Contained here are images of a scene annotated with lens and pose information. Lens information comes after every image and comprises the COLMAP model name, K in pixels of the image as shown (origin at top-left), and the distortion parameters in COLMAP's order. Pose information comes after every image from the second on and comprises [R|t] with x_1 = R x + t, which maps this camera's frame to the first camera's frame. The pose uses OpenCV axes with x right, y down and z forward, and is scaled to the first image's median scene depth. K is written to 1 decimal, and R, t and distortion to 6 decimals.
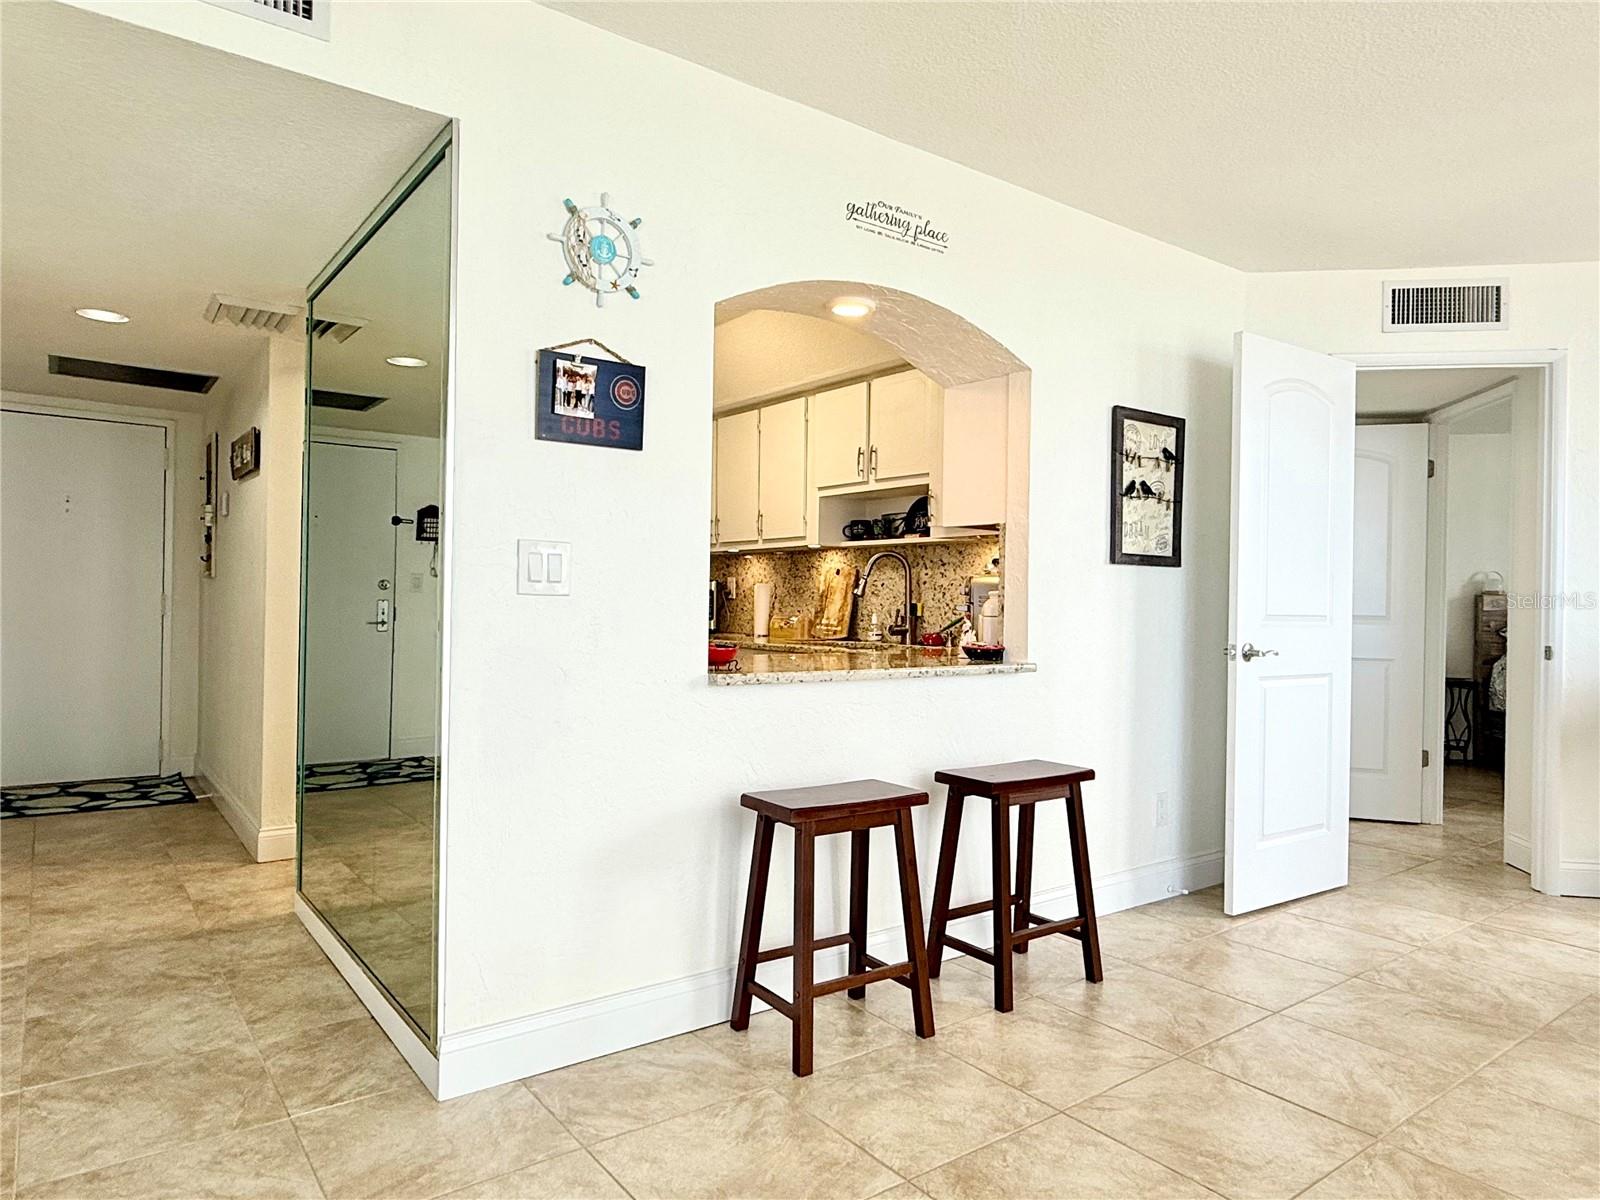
lens RADIAL K [[1015.3, 0, 799.0], [0, 1015.3, 605.5], [0, 0, 1]] dist [-0.001419, 0.002189]
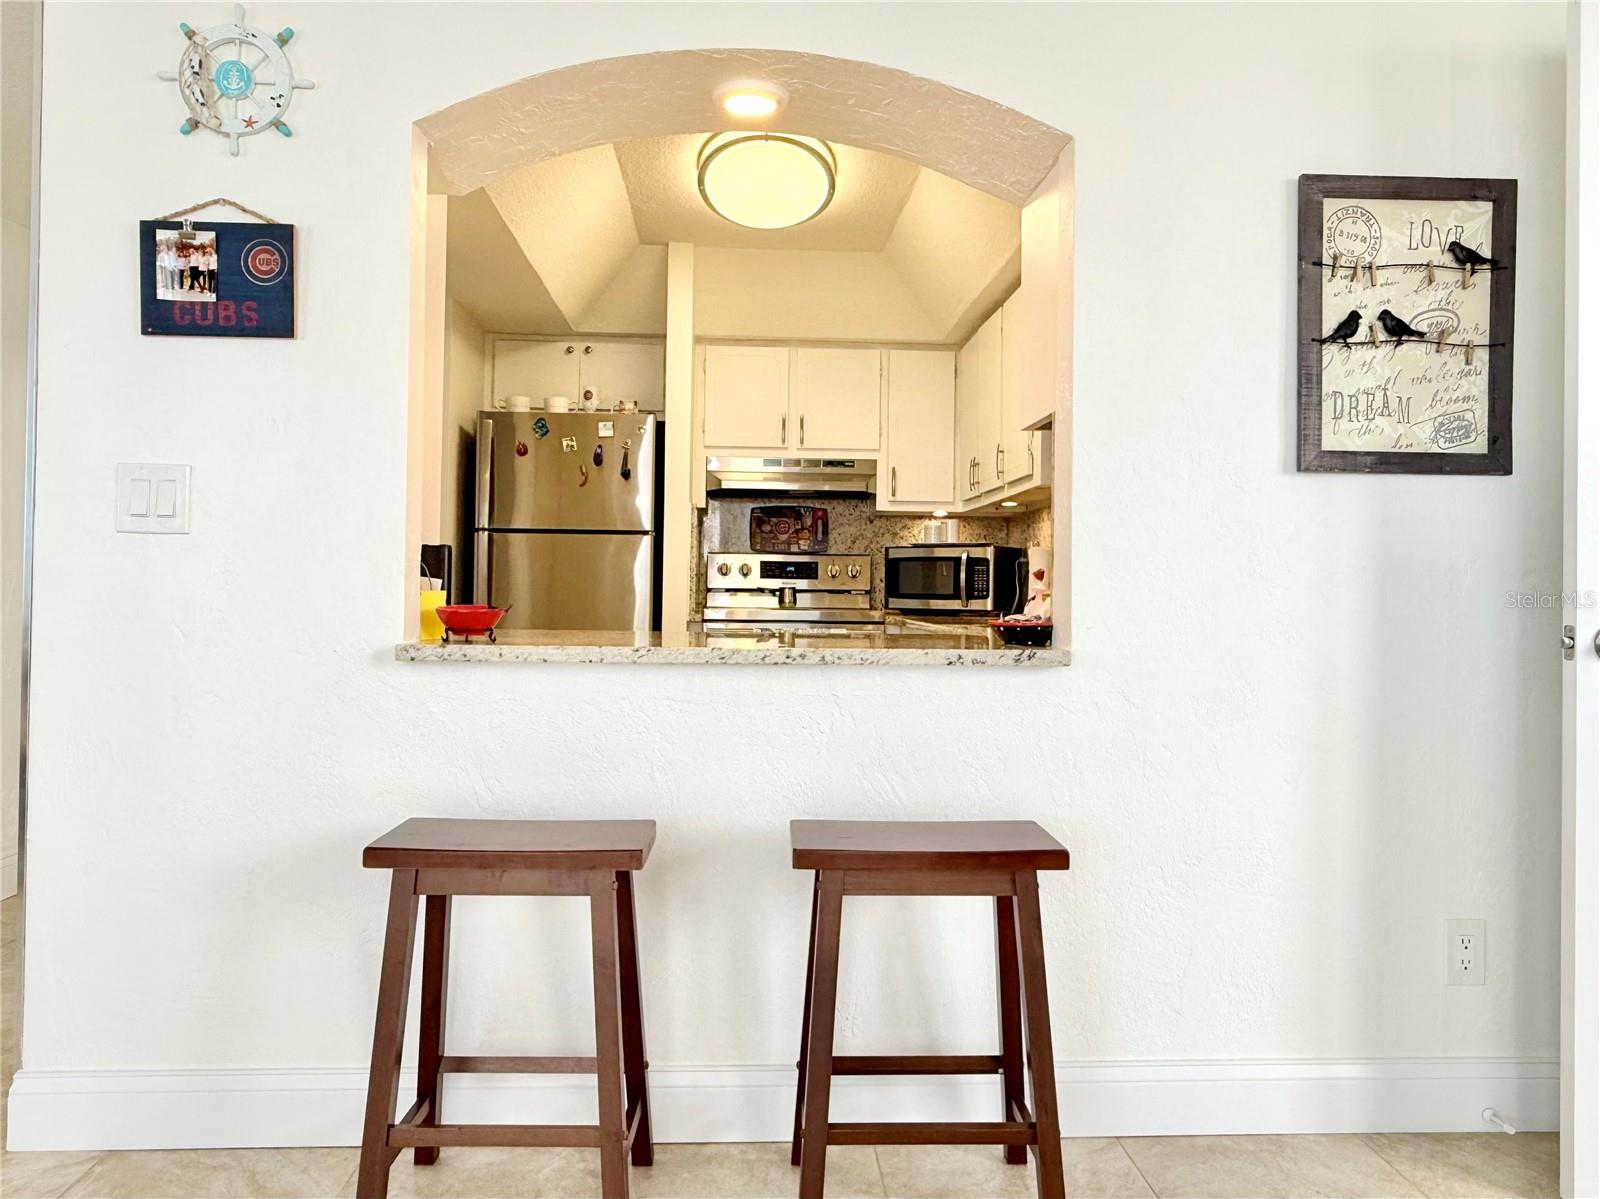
lens RADIAL K [[1115.1, 0, 802.2], [0, 1115.1, 576.0], [0, 0, 1]] dist [0.011758, -0.013742]
pose [[0.830197, -0.011460, -0.557353, 0.417653], [-0.000845, 0.999762, -0.021815, 0.026740], [0.557470, 0.018581, 0.829989, 0.366612]]
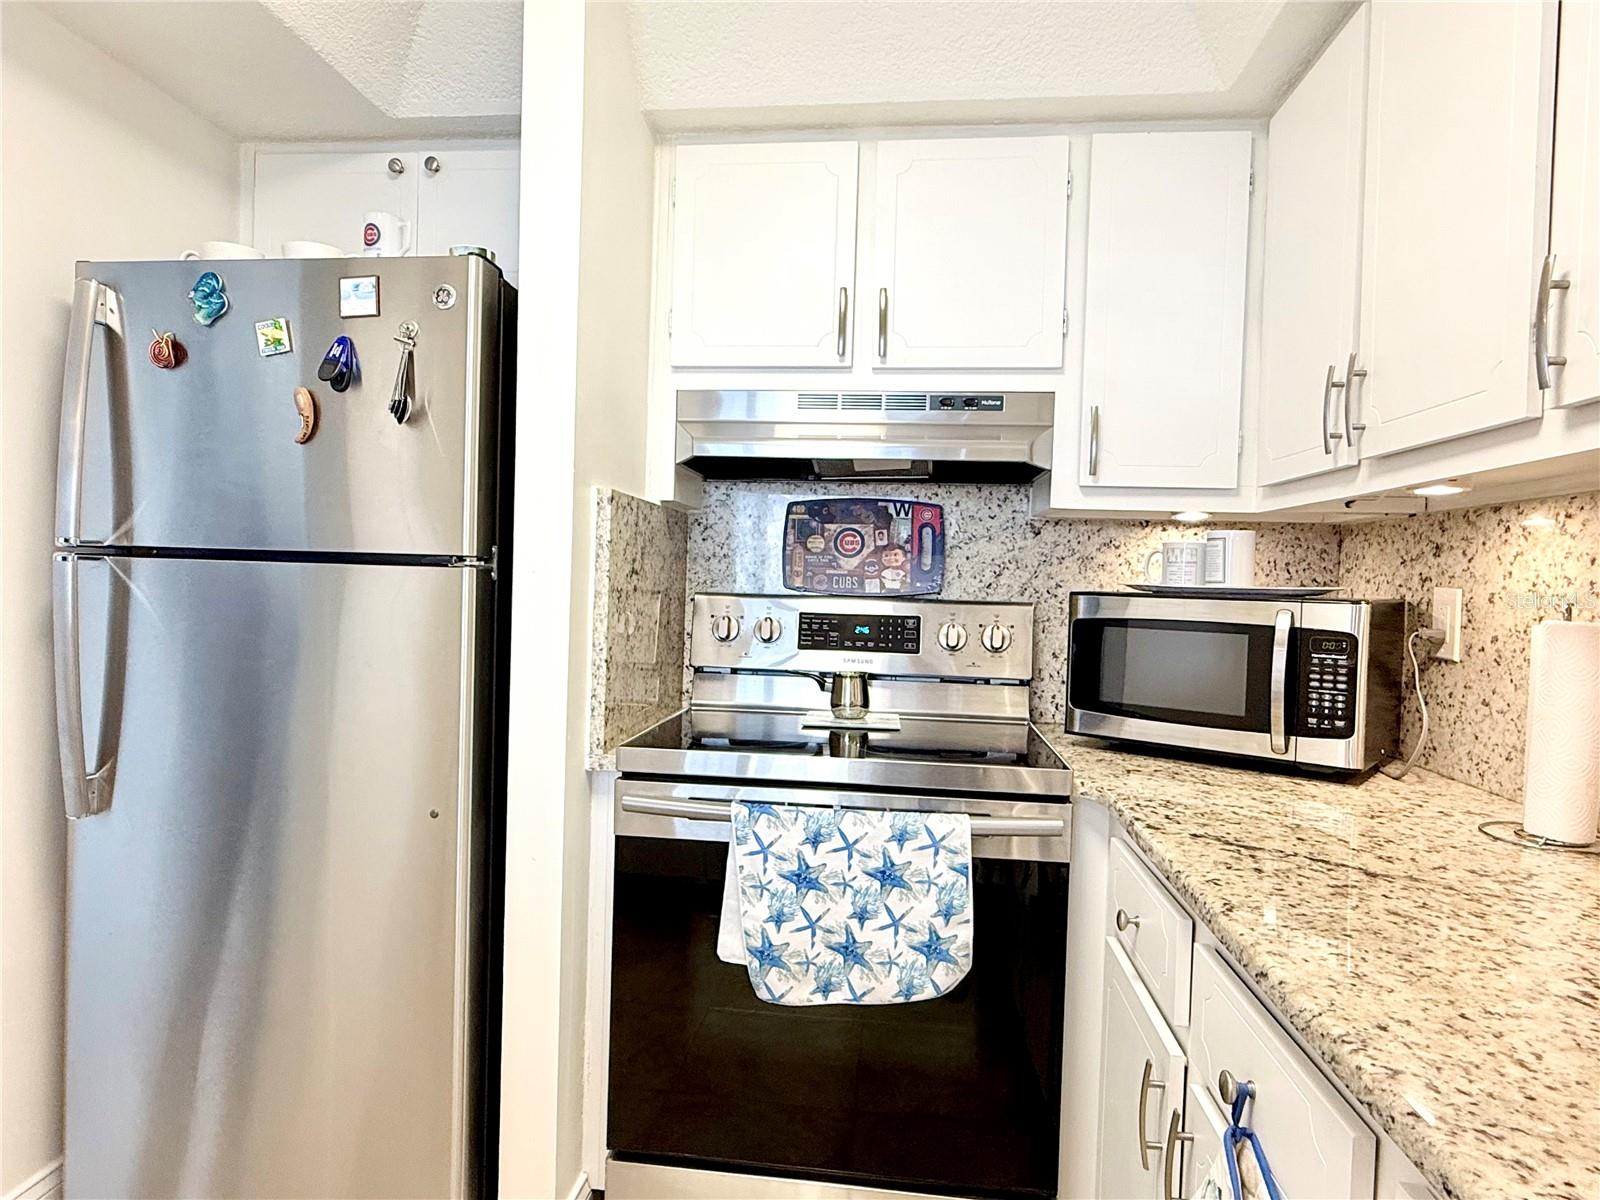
lens RADIAL K [[942.2, 0, 799.3], [0, 942.2, 597.5], [0, 0, 1]] dist [0.013355, -0.000119]
pose [[0.724342, 0.021235, -0.689114, -0.022605], [-0.019213, 0.999759, 0.010612, -0.039356], [0.689173, 0.005554, 0.724575, 1.102131]]
